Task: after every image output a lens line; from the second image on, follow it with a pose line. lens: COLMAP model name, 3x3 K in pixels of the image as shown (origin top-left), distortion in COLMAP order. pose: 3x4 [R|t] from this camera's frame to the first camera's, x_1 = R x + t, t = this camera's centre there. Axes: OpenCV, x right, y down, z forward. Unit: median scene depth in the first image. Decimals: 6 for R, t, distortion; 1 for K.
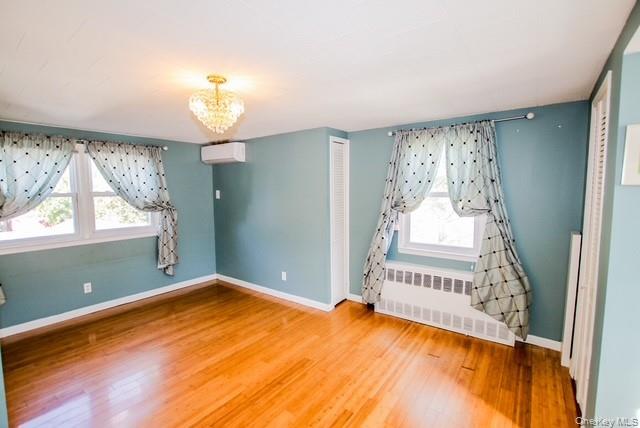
lens RADIAL K [[297.4, 0, 316.8], [0, 297.4, 214.6], [0, 0, 1]] dist [-0.037051, 0.005298]
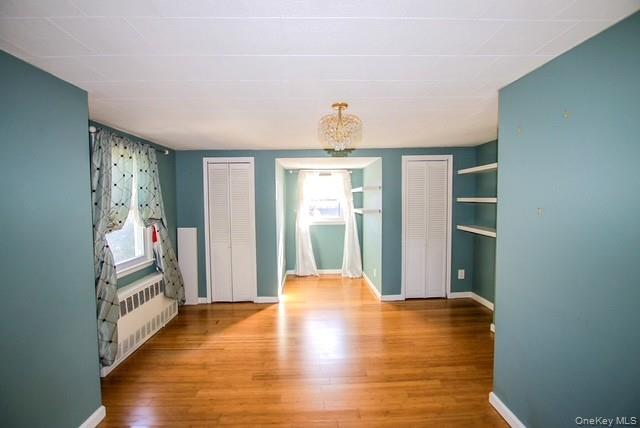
lens RADIAL K [[297.4, 0, 316.8], [0, 297.4, 214.6], [0, 0, 1]] dist [-0.037051, 0.005298]
pose [[-0.616931, -0.022544, 0.786694, -0.699928], [0.082698, 0.992199, 0.093285, -0.083547], [-0.782660, 0.122608, -0.610254, 1.055782]]
